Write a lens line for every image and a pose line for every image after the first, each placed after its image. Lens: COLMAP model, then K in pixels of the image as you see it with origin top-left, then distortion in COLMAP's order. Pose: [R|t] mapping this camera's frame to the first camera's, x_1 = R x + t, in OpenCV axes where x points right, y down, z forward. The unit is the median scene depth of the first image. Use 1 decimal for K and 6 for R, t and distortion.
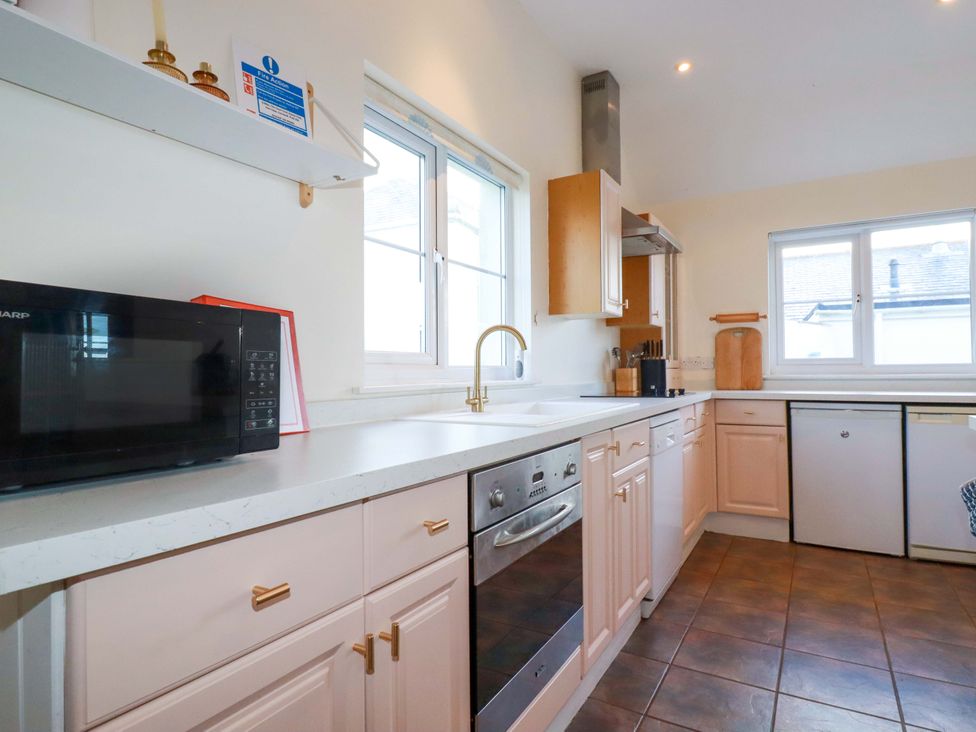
lens RADIAL K [[559.3, 0, 488.0], [0, 559.3, 366.0], [0, 0, 1]] dist [0.000753, -0.000862]
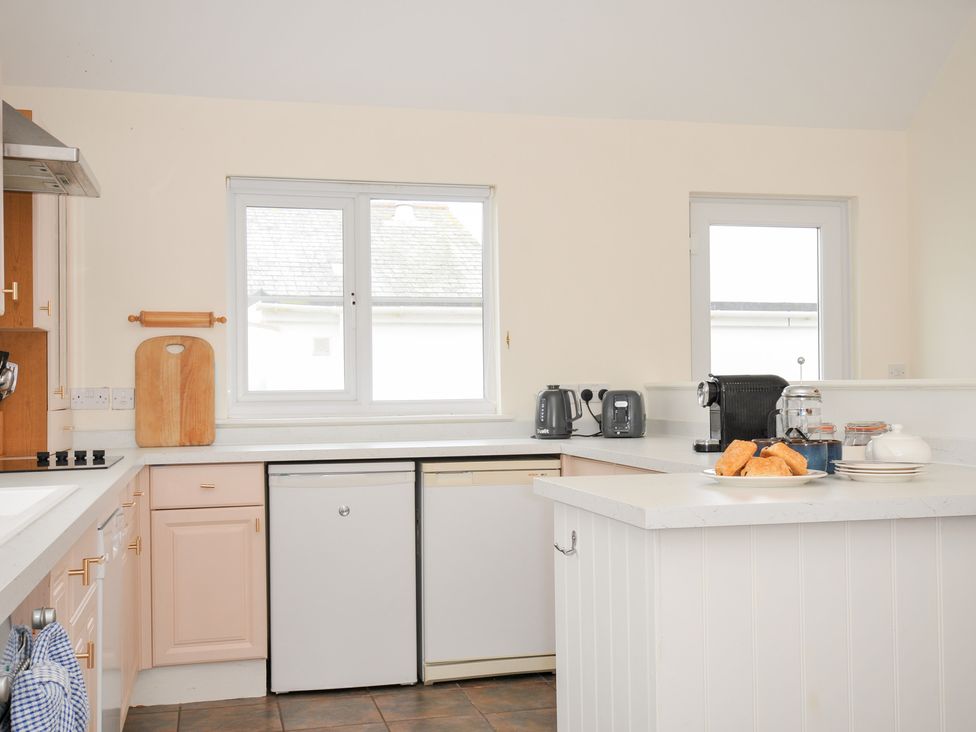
lens RADIAL K [[1122.8, 0, 502.2], [0, 1122.8, 379.8], [0, 0, 1]] dist [0.023883, 0.012825]
pose [[0.707018, 0.006669, 0.707165, -0.146483], [-0.000711, 0.999962, -0.008718, -0.017553], [-0.707196, 0.005661, 0.706995, -0.045770]]
